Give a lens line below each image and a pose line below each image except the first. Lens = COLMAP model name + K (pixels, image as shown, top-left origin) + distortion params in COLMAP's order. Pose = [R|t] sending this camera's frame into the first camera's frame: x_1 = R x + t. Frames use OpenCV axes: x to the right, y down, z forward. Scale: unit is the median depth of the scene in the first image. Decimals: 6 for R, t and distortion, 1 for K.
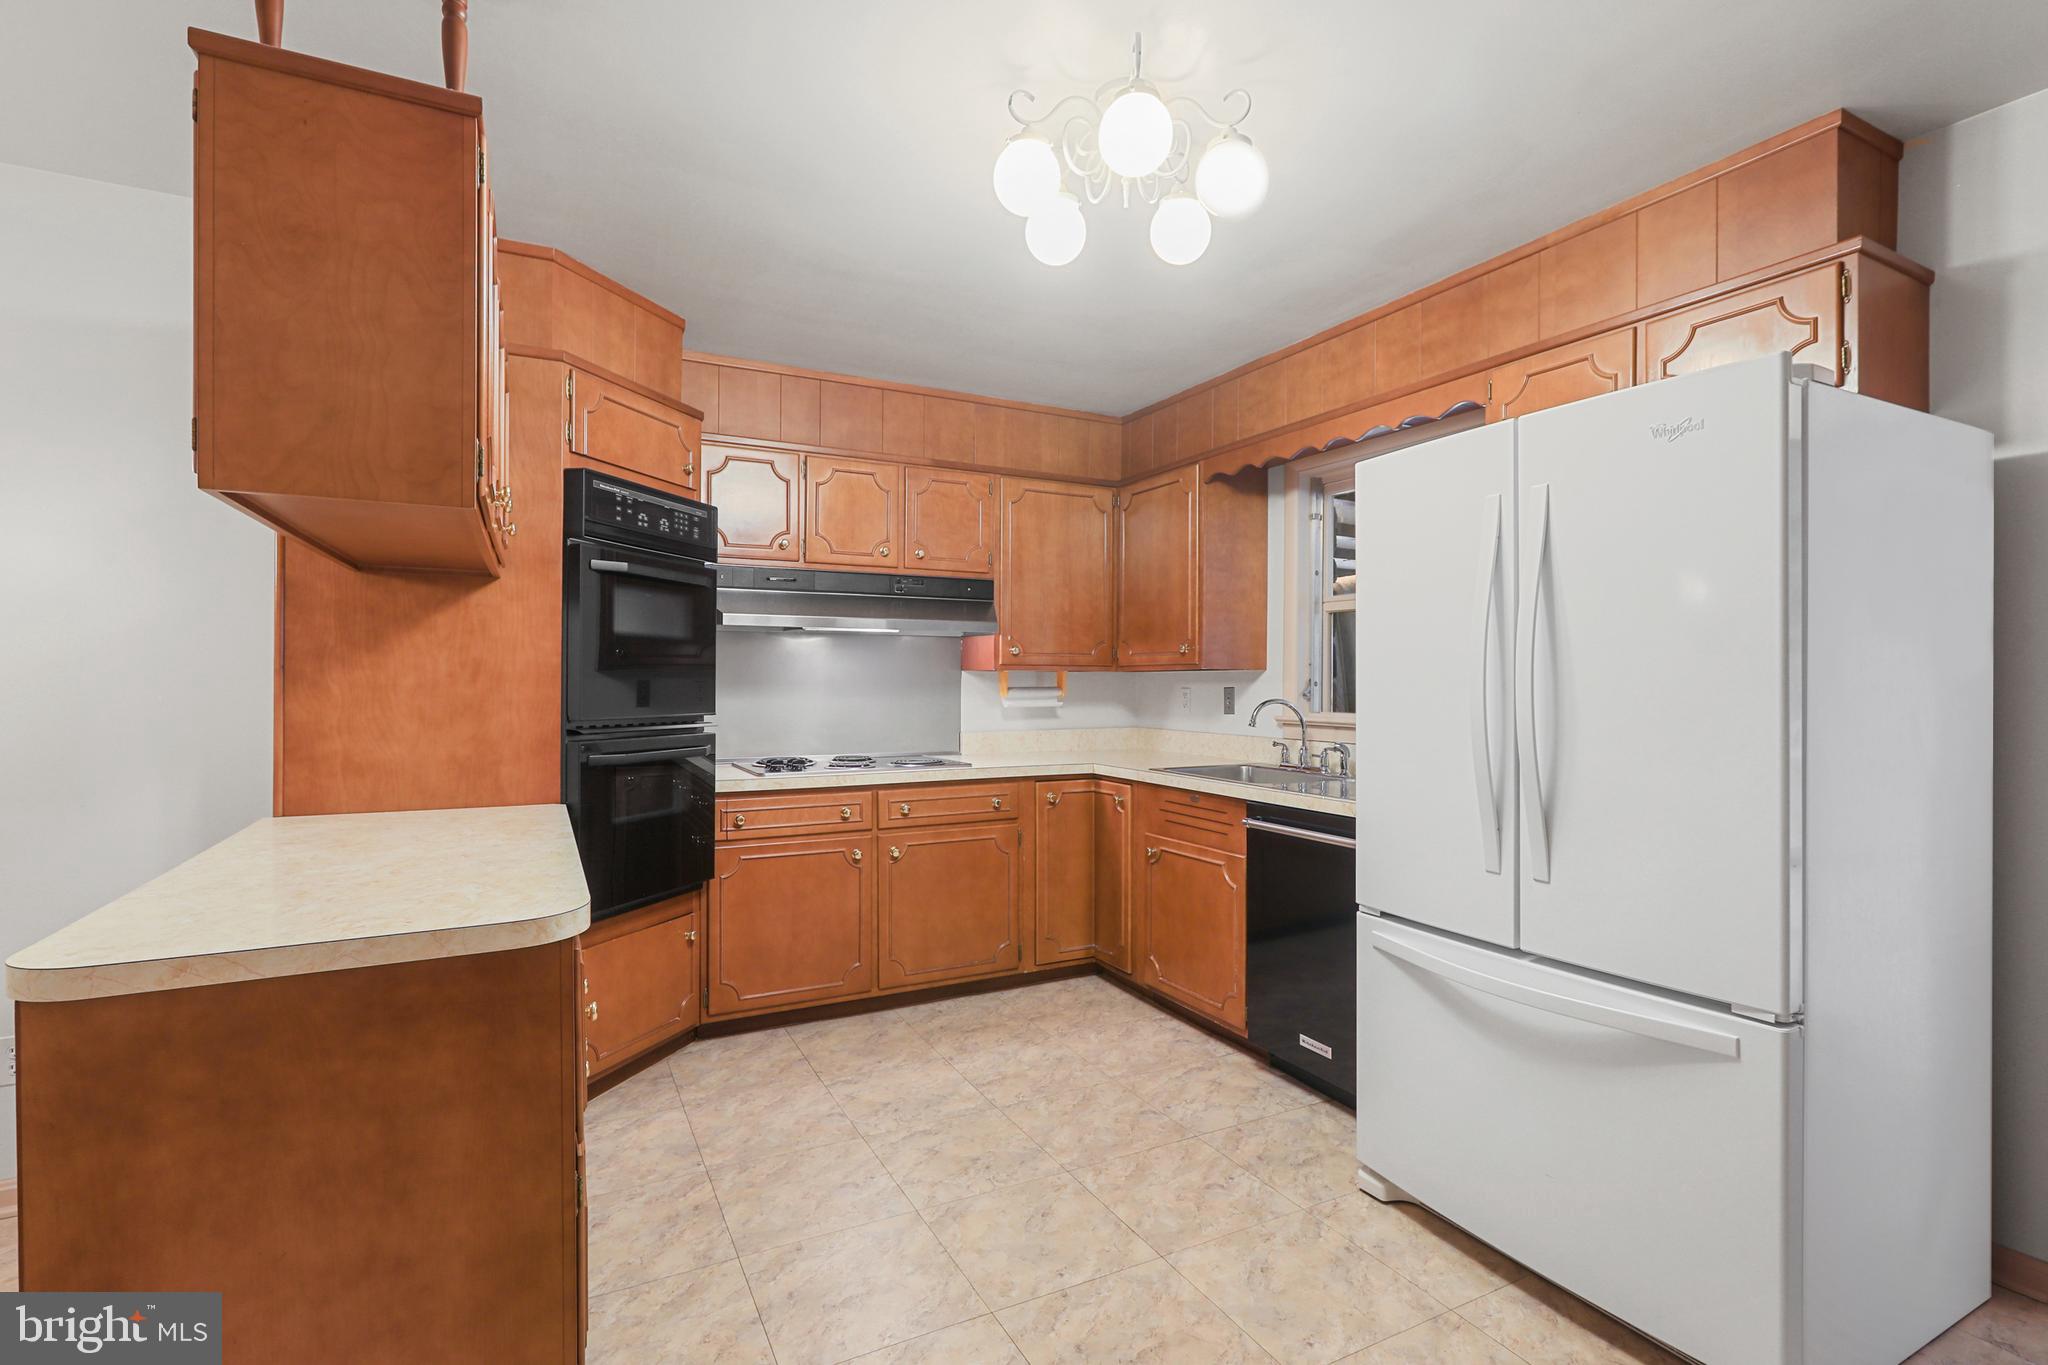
lens RADIAL K [[956.5, 0, 1024.0], [0, 956.5, 682.5], [0, 0, 1]] dist [-0.001317, 0.000602]
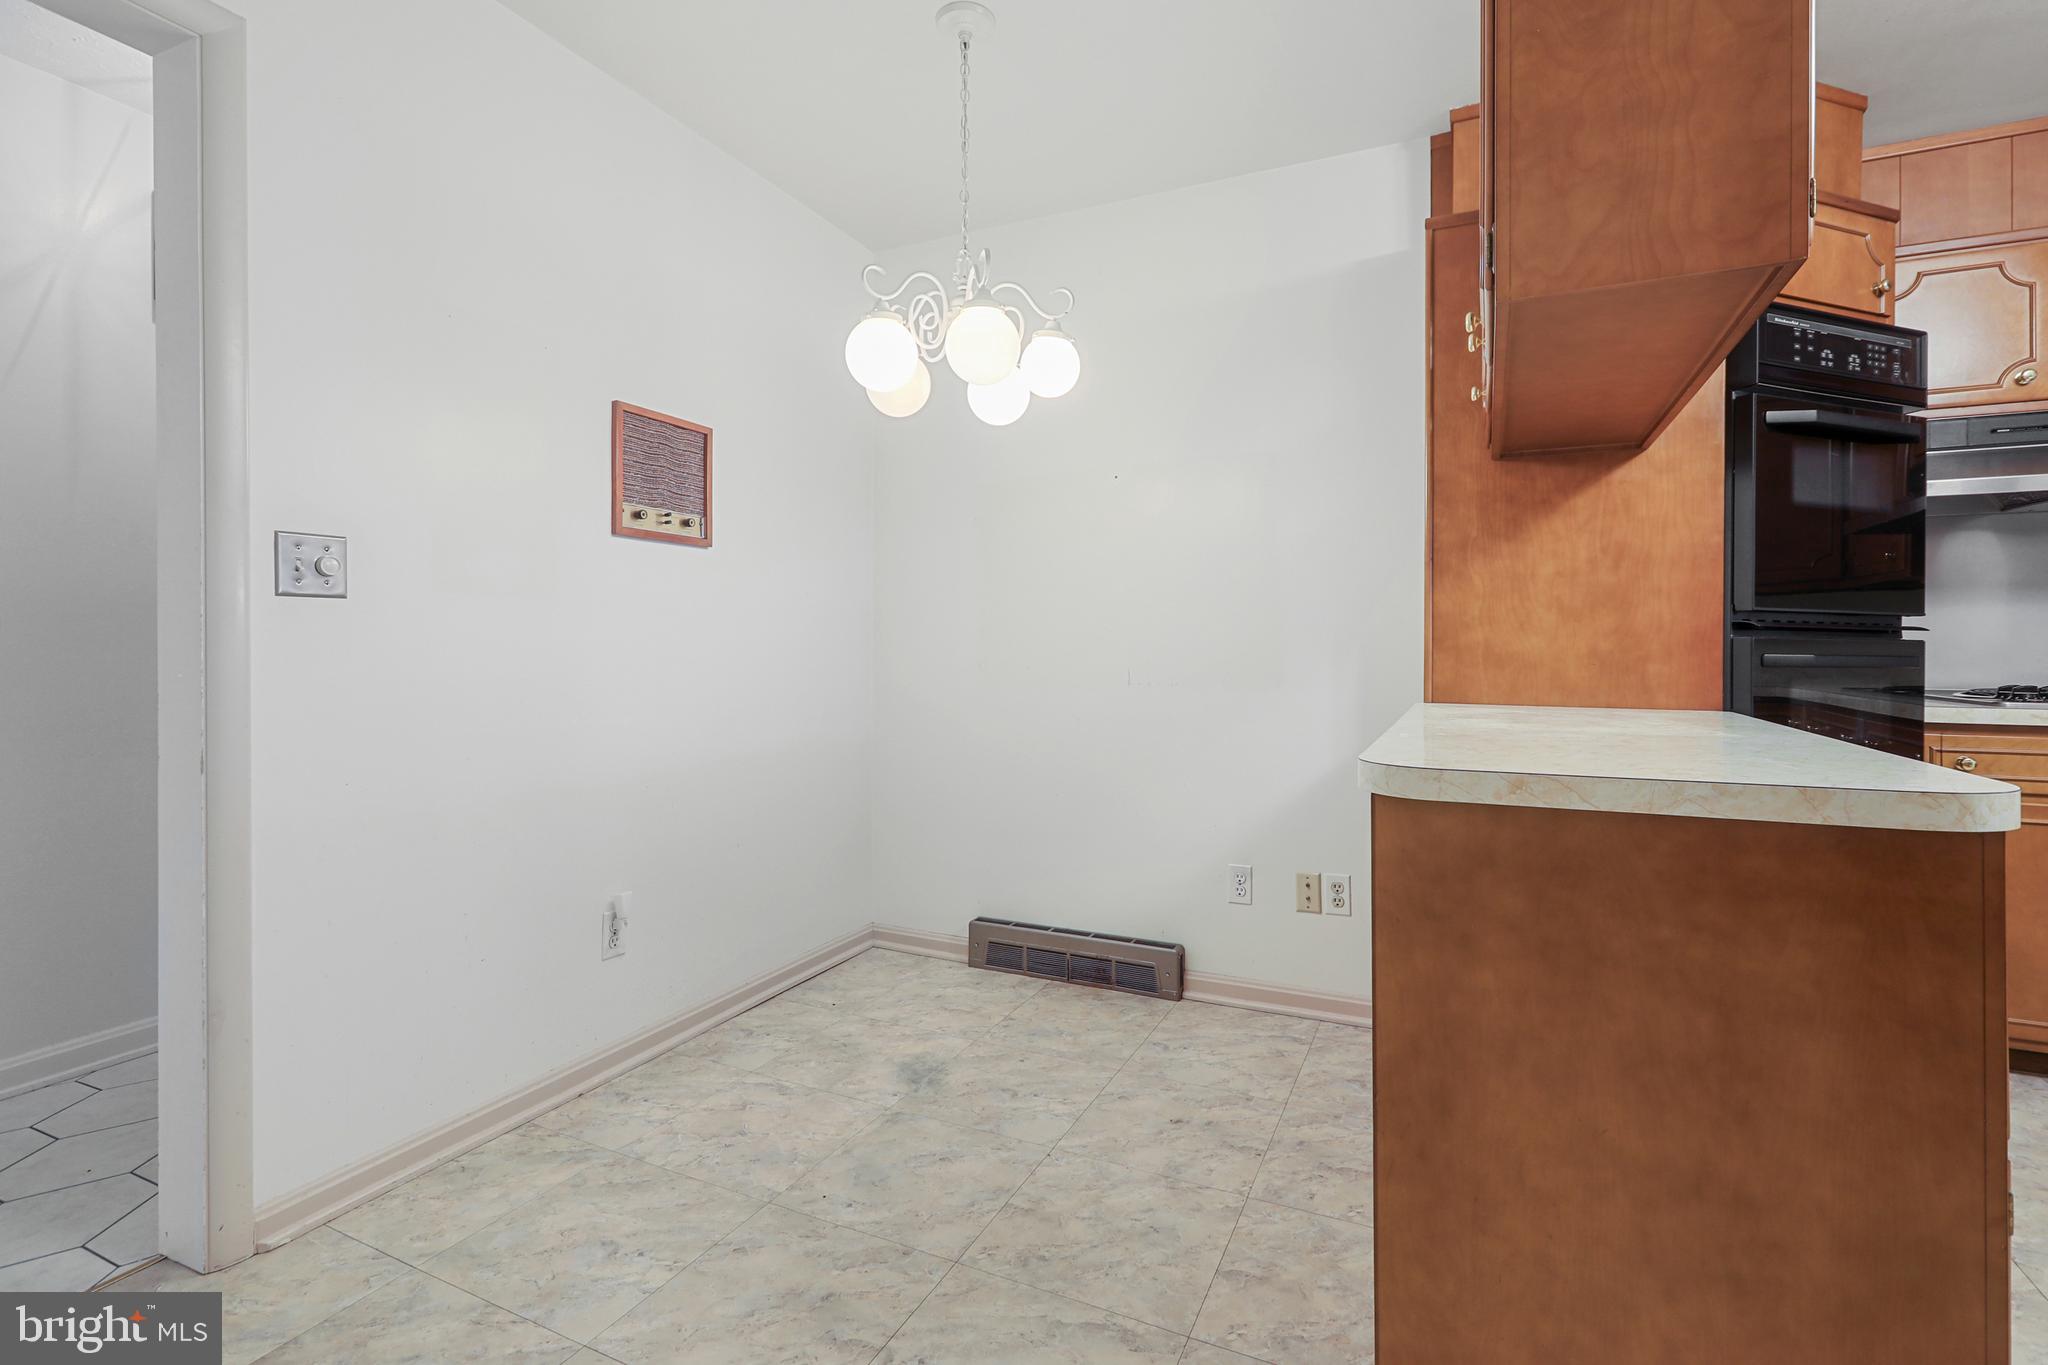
lens RADIAL K [[943.0, 0, 1030.4], [0, 943.0, 646.1], [0, 0, 1]] dist [-0.002087, 0.000192]
pose [[0.601170, -0.001854, -0.799119, -0.163909], [-0.003238, 0.999983, -0.004756, 0.064842], [0.799115, 0.005447, 0.601154, 0.022020]]
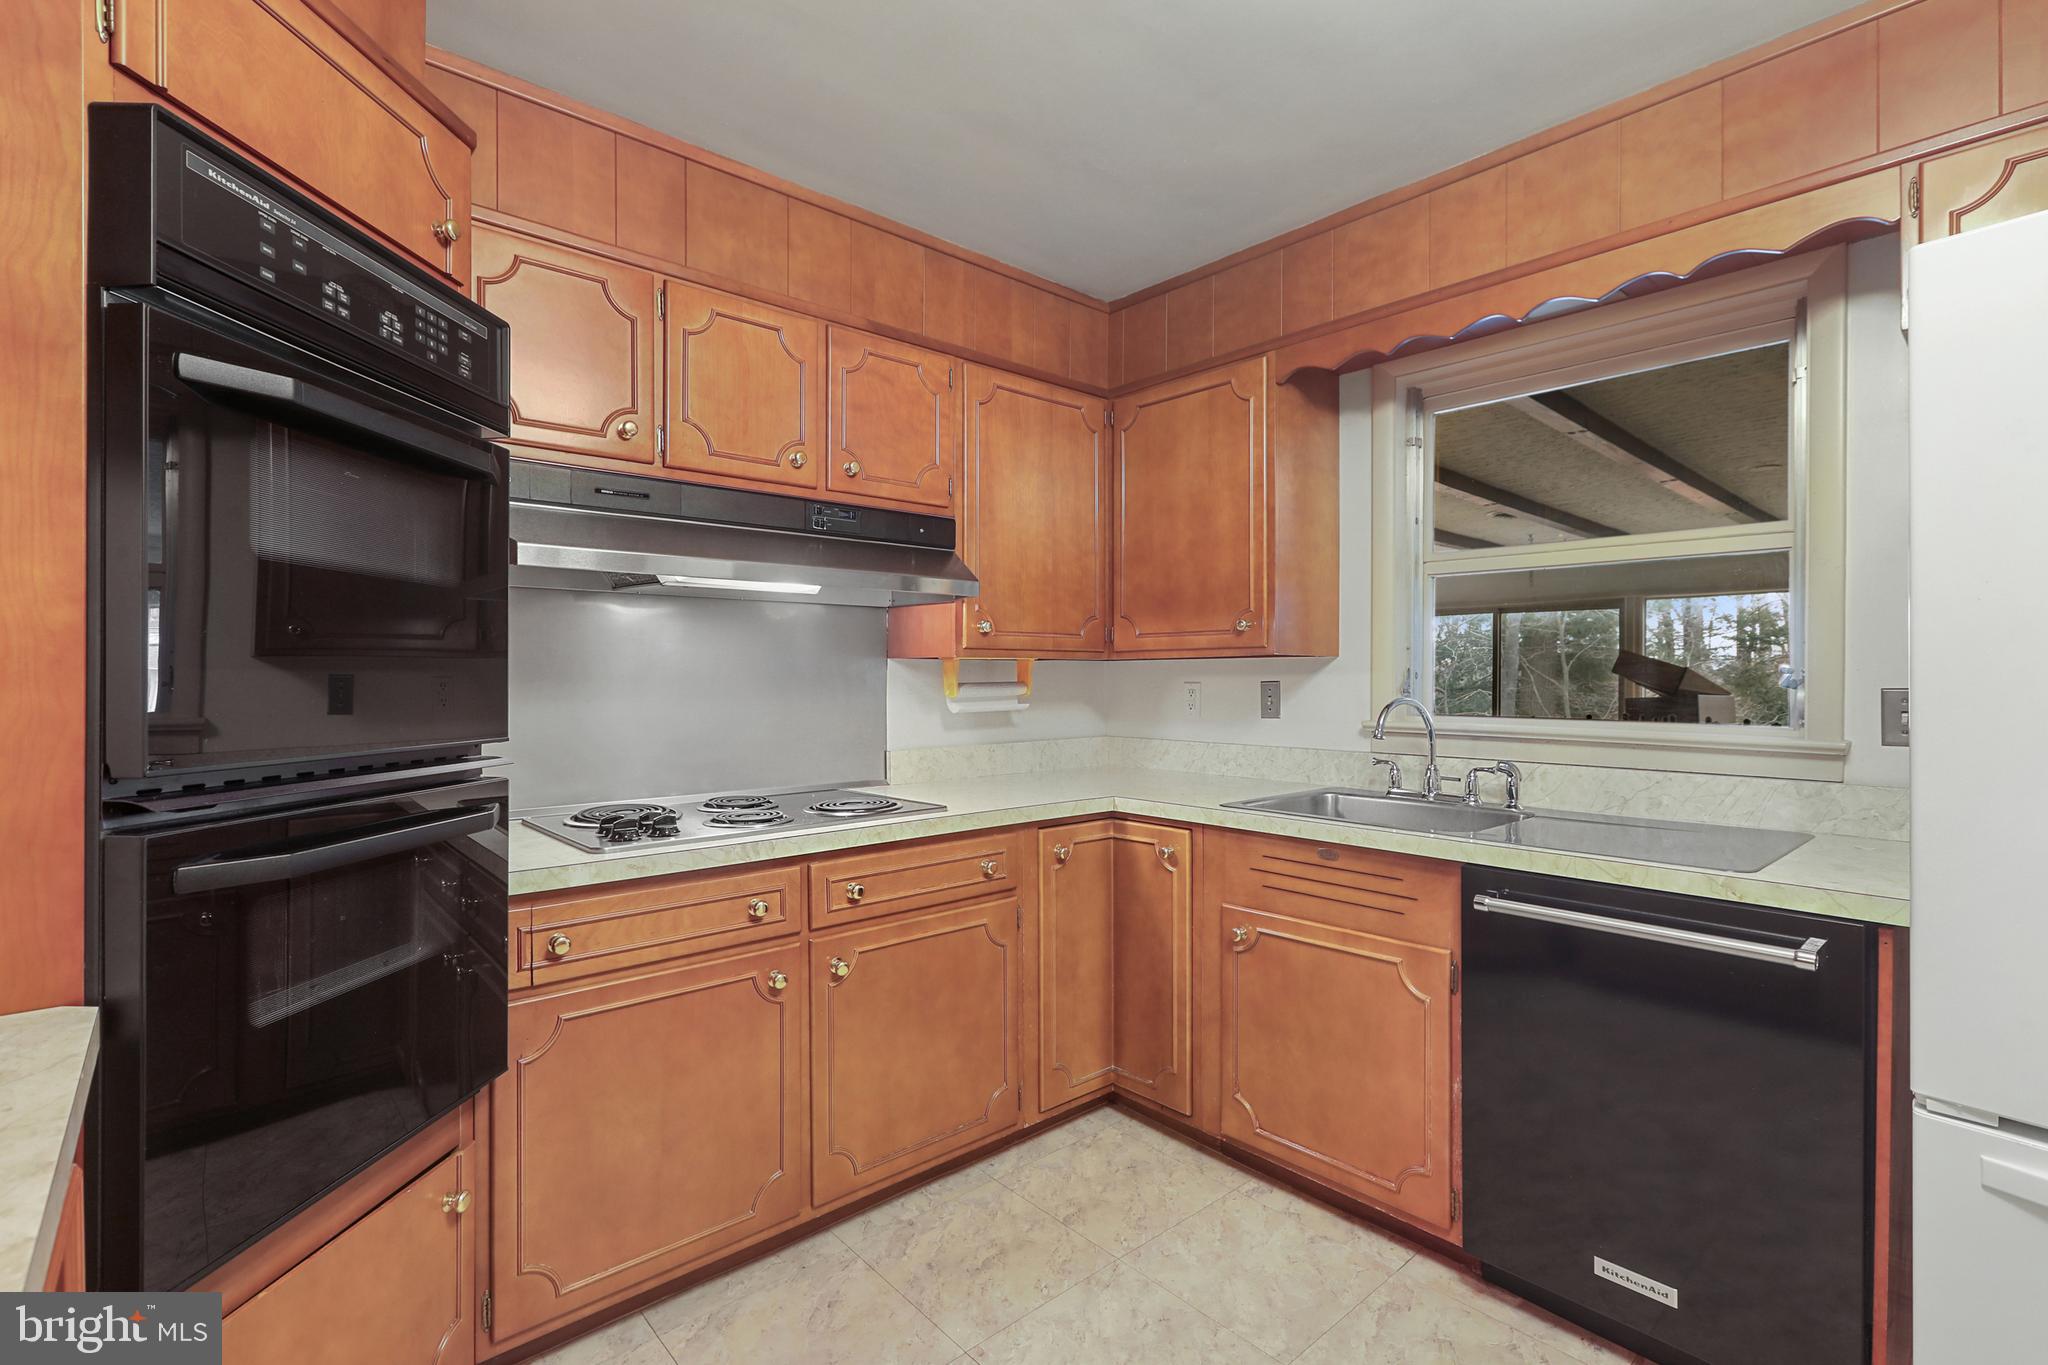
lens RADIAL K [[944.3, 0, 1024.9], [0, 944.3, 678.2], [0, 0, 1]] dist [-0.000491, 0.001057]
pose [[0.969993, -0.004956, 0.243082, -0.187269], [0.004922, 0.999988, 0.000745, 0.002034], [-0.243082, 0.000474, 0.970006, 0.475063]]
